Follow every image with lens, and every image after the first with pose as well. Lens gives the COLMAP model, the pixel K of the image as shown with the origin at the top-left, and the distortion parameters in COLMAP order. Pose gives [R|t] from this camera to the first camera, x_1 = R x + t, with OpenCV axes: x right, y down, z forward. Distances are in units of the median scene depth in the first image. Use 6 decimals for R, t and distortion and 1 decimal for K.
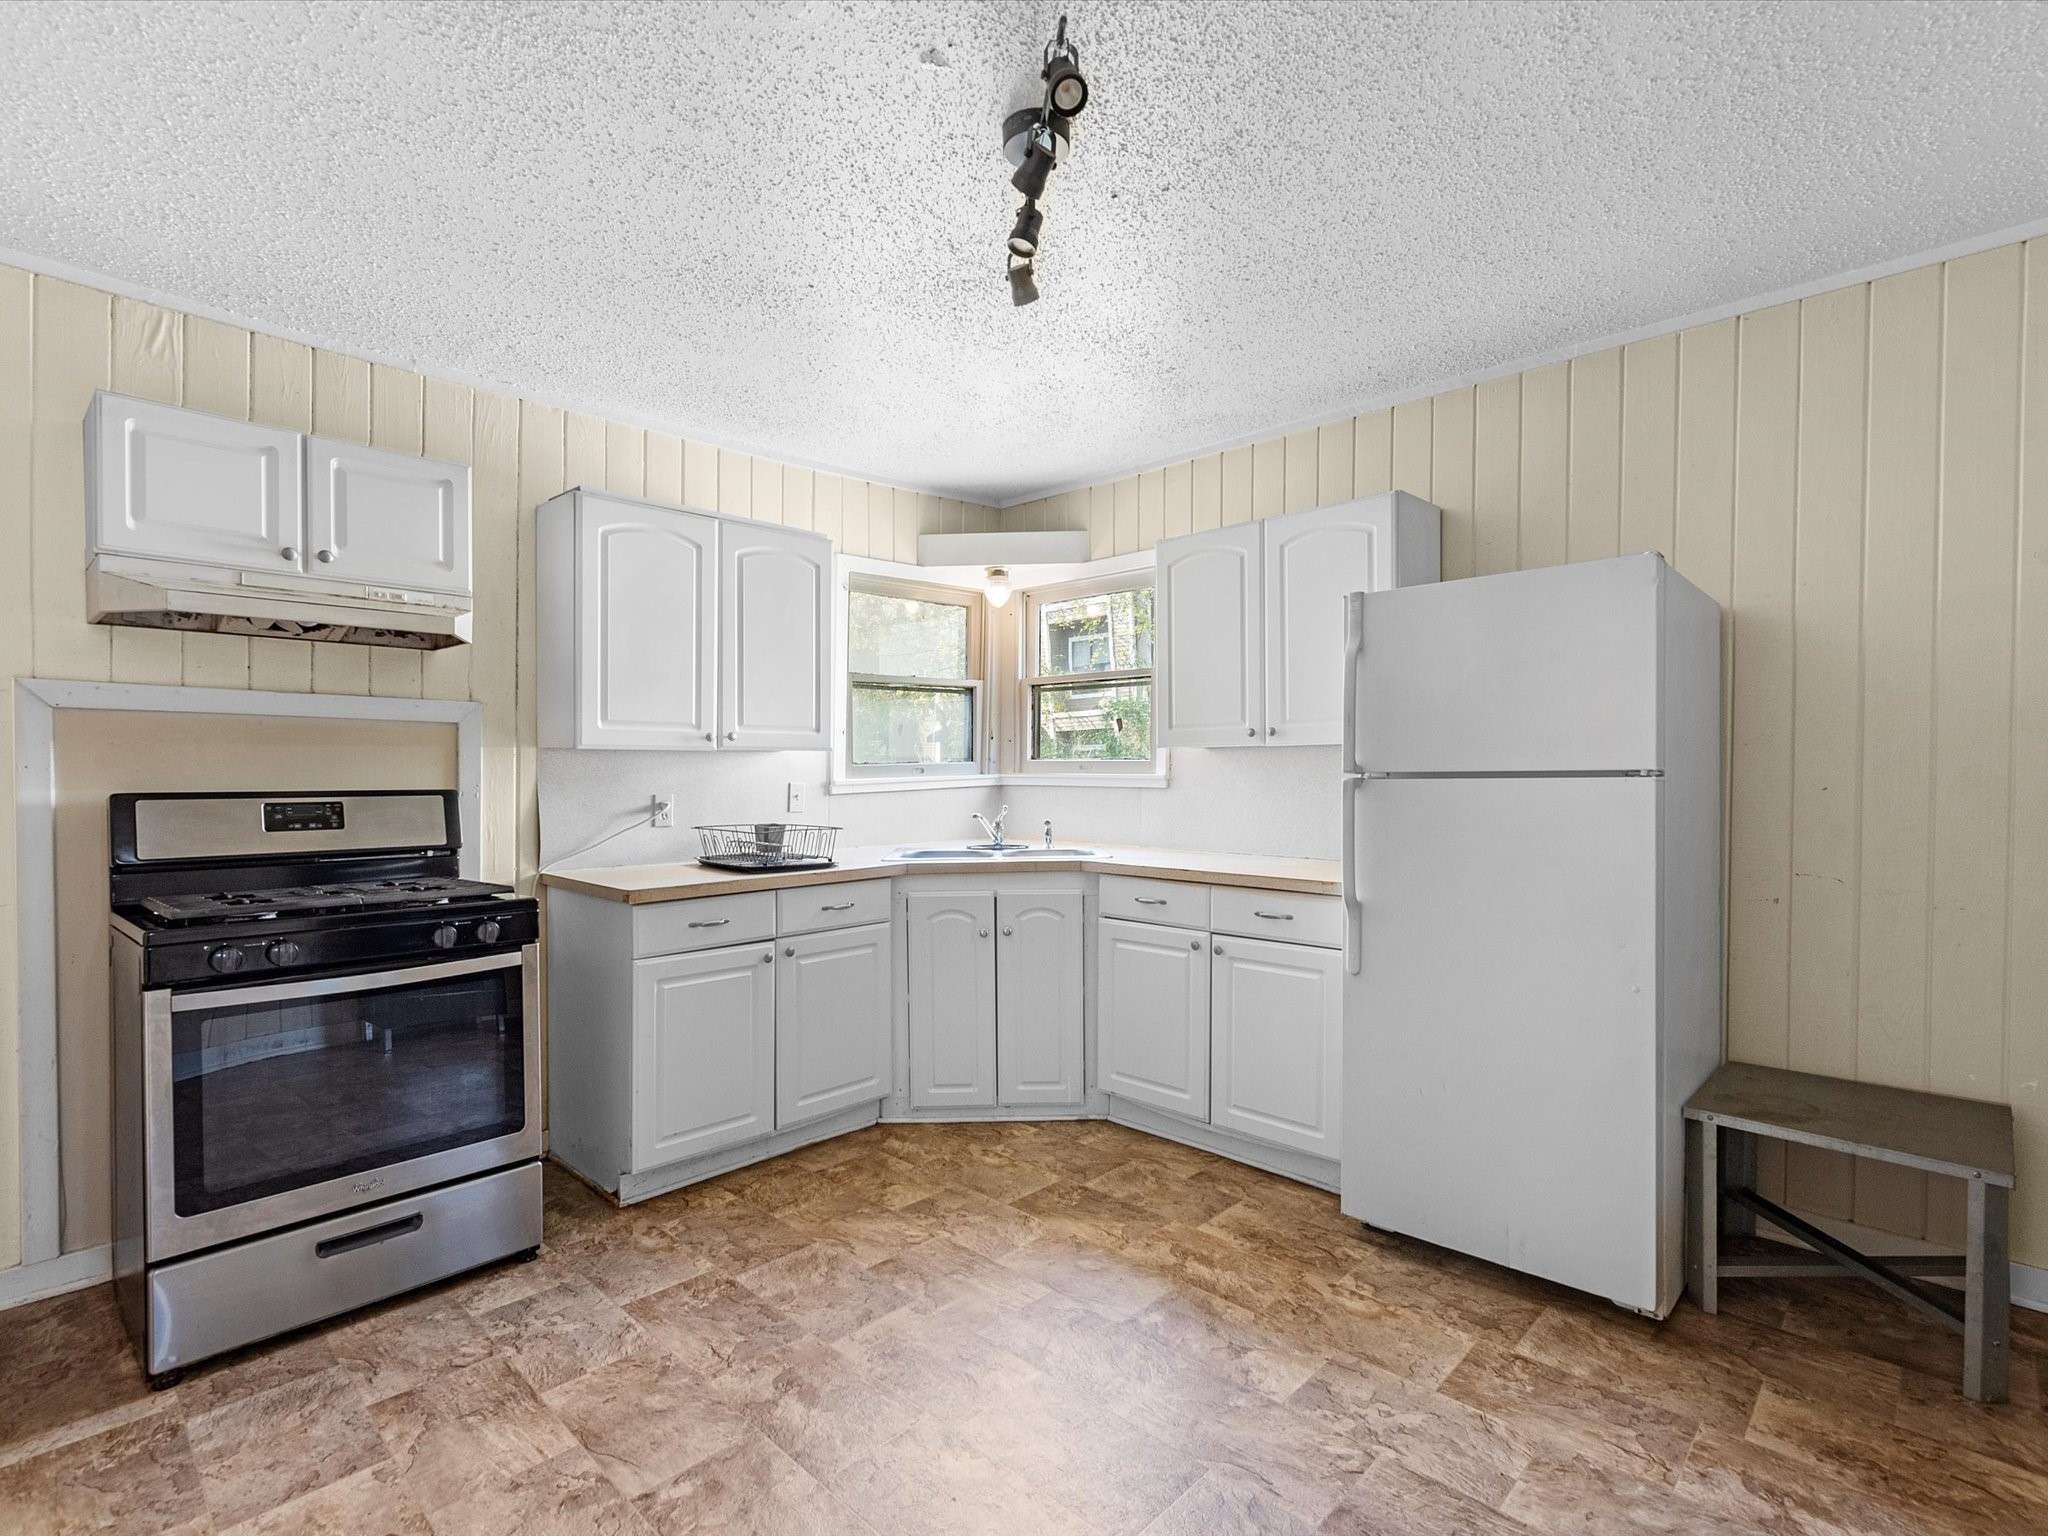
lens RADIAL K [[969.9, 0, 1033.9], [0, 969.9, 771.2], [0, 0, 1]] dist [0.000551, 0.000224]
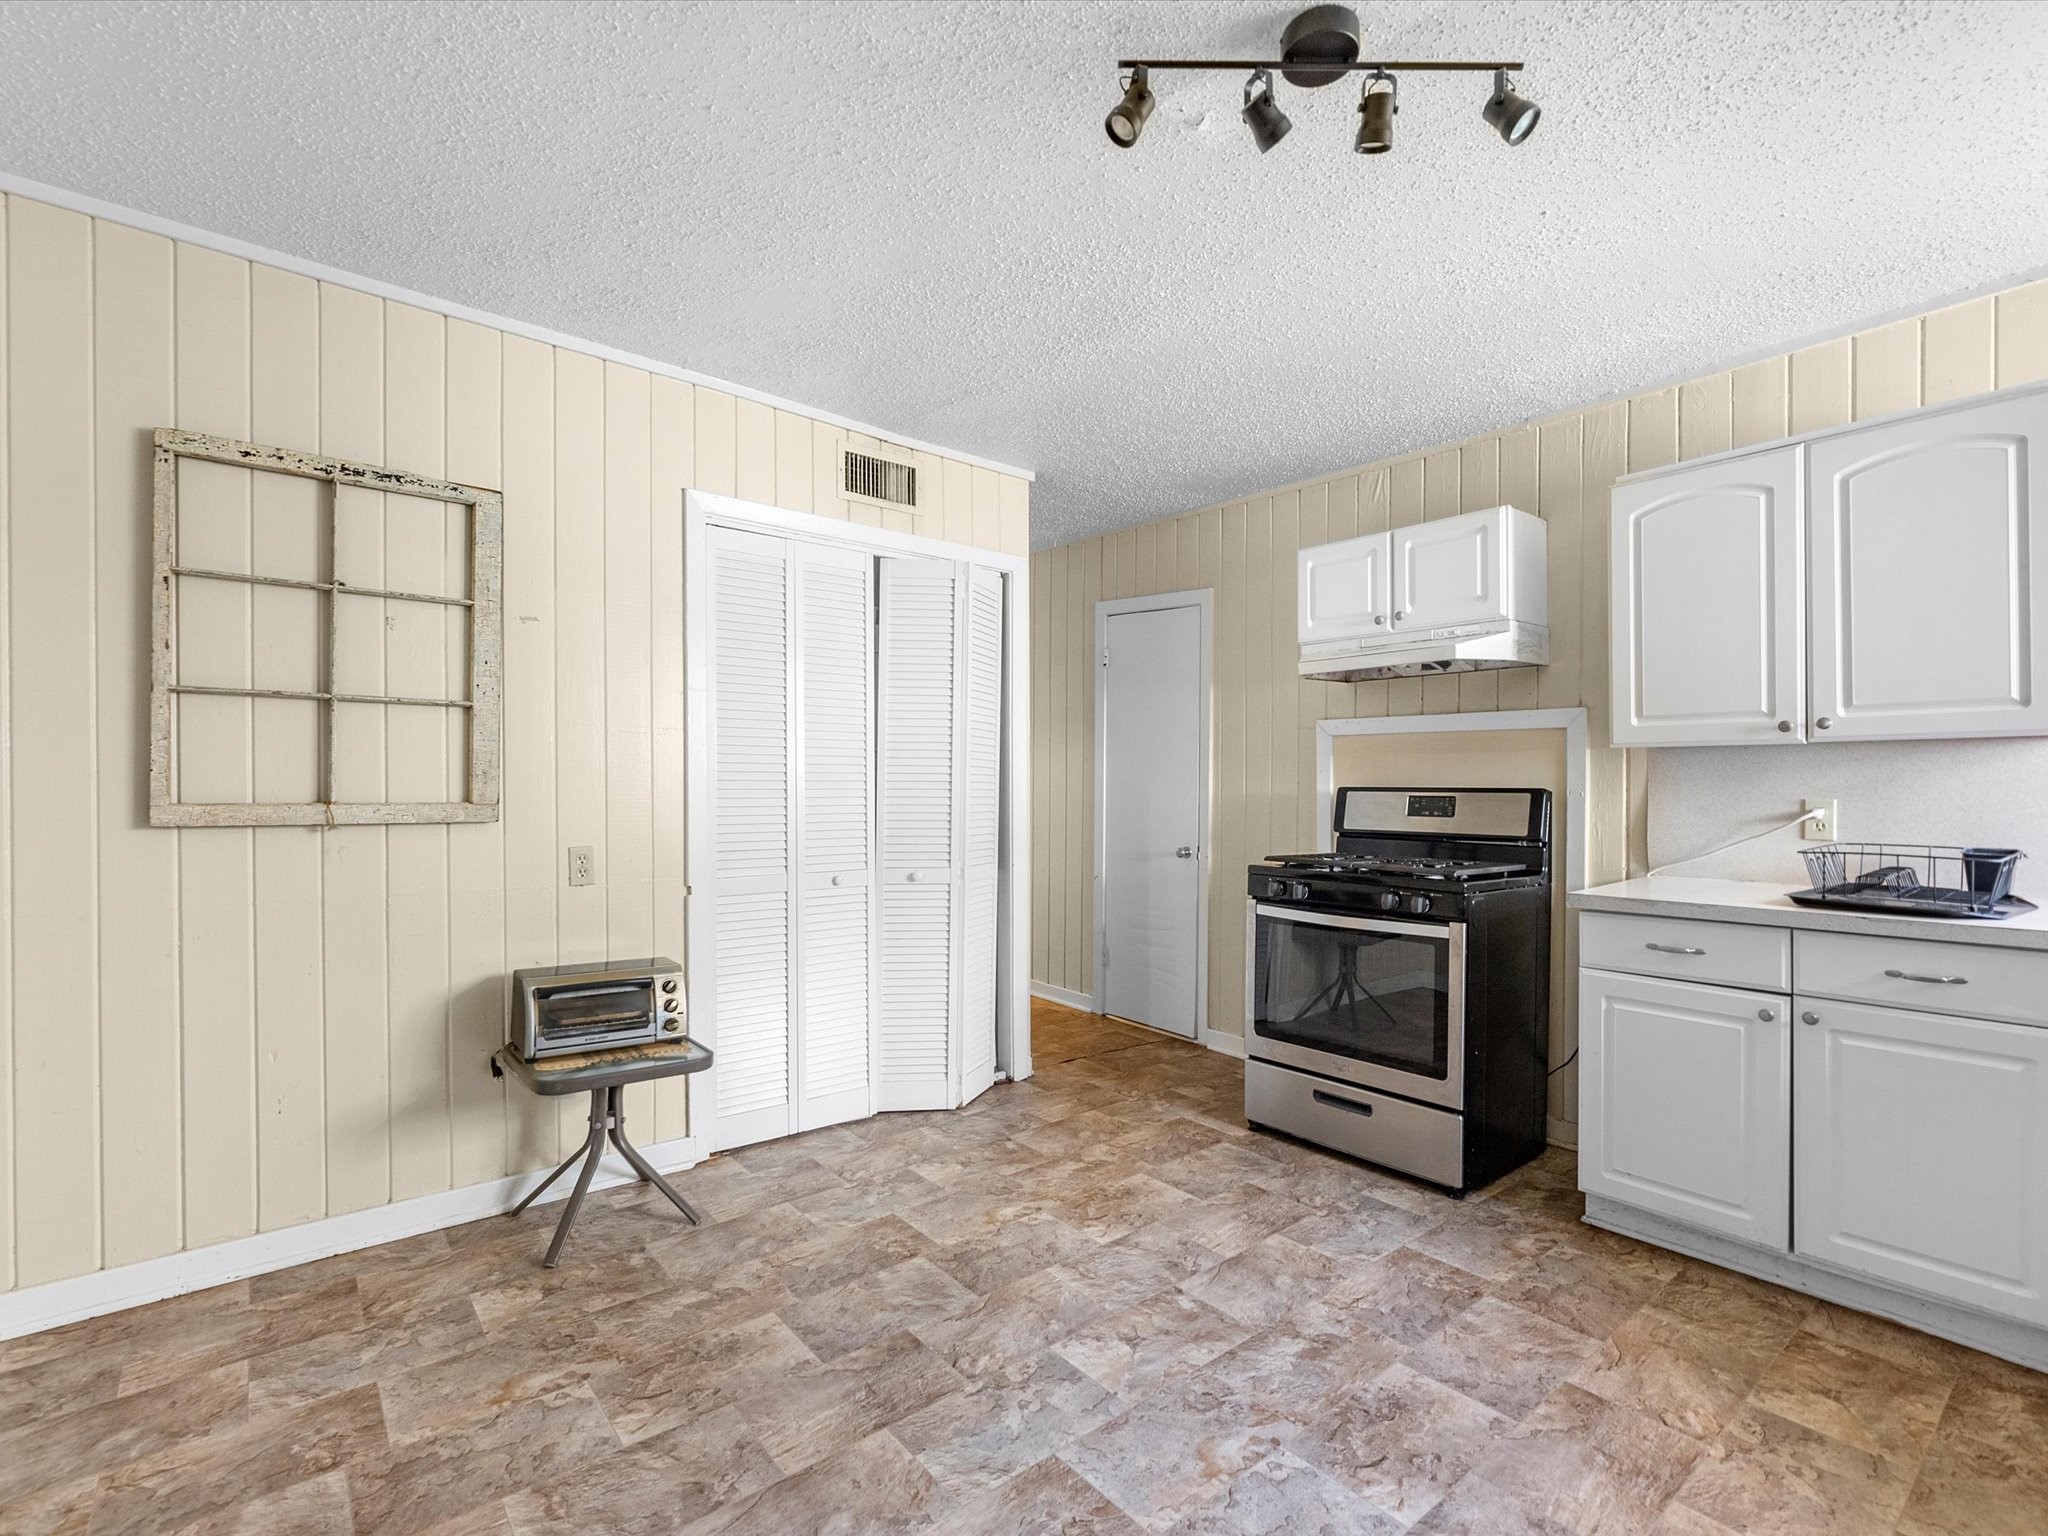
lens RADIAL K [[969.9, 0, 1033.9], [0, 969.9, 771.2], [0, 0, 1]] dist [0.000551, 0.000224]
pose [[-0.121664, -0.007509, -0.992543, 0.660648], [0.002452, 0.999966, -0.007866, 0.007343], [0.992568, -0.003390, -0.121642, 0.628482]]
